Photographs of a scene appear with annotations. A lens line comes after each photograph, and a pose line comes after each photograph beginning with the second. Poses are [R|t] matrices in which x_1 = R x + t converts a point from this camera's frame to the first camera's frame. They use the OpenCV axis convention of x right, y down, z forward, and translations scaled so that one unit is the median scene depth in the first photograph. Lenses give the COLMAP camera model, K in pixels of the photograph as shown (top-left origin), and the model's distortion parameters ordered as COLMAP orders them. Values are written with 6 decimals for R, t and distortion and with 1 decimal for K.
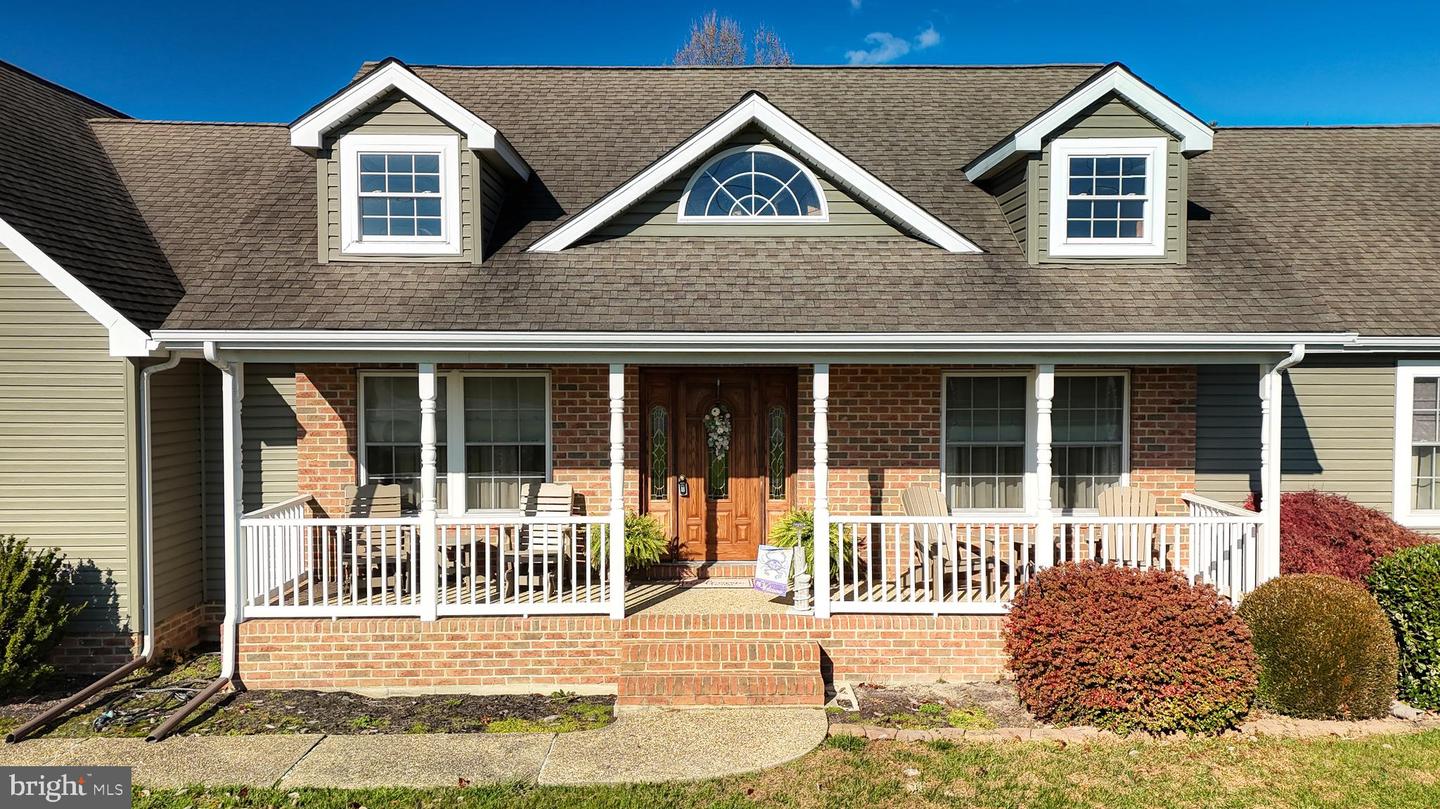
lens RADIAL K [[1059.2, 0, 720.3], [0, 1059.2, 399.1], [0, 0, 1]] dist [0.043974, -0.009357]
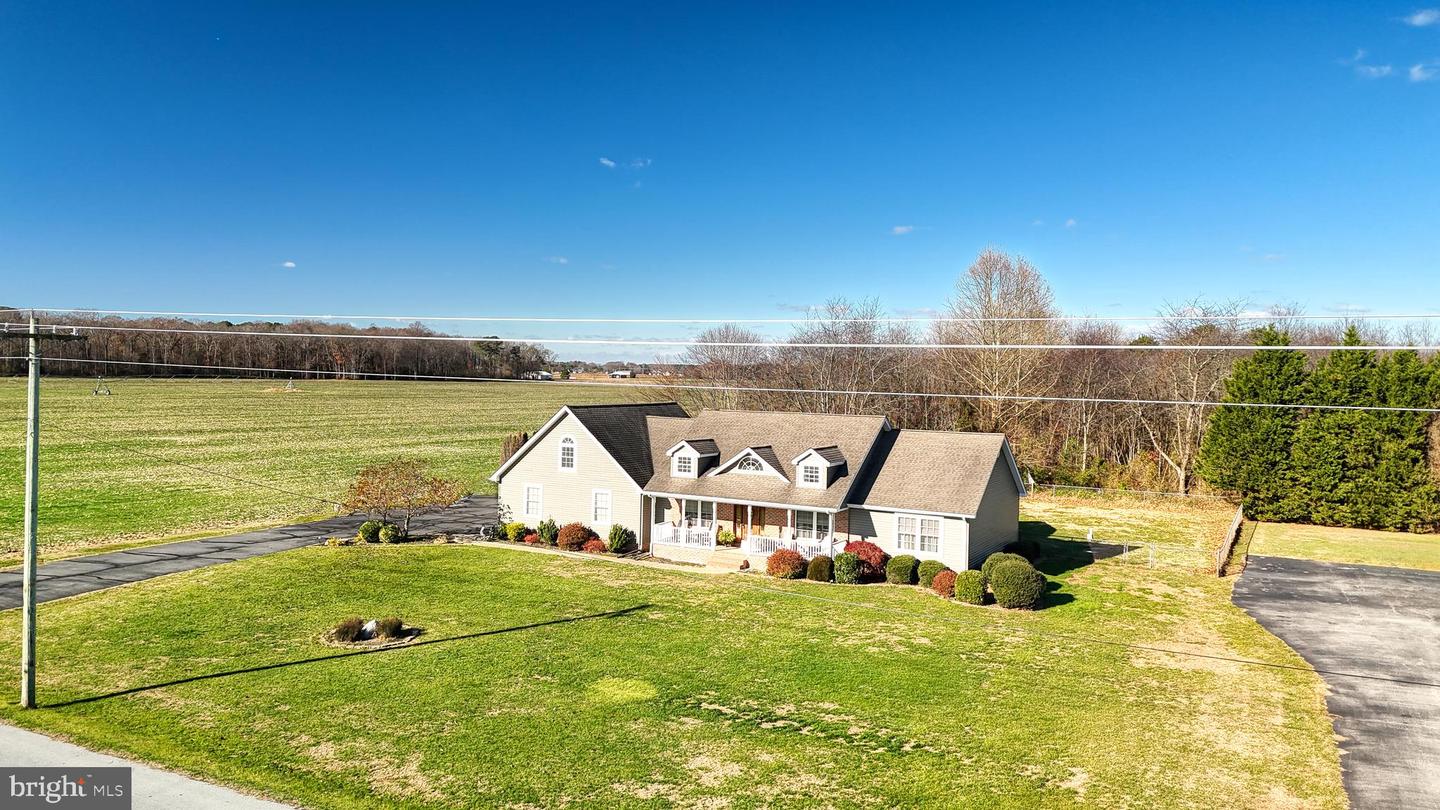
lens RADIAL K [[1059.2, 0, 714.8], [0, 1059.2, 406.9], [0, 0, 1]] dist [0.043974, -0.009357]
pose [[0.849656, 0.034689, -0.526195, 2.462846], [-0.030758, 0.999395, 0.016218, -0.551050], [0.526440, 0.002405, 0.850209, -3.208584]]
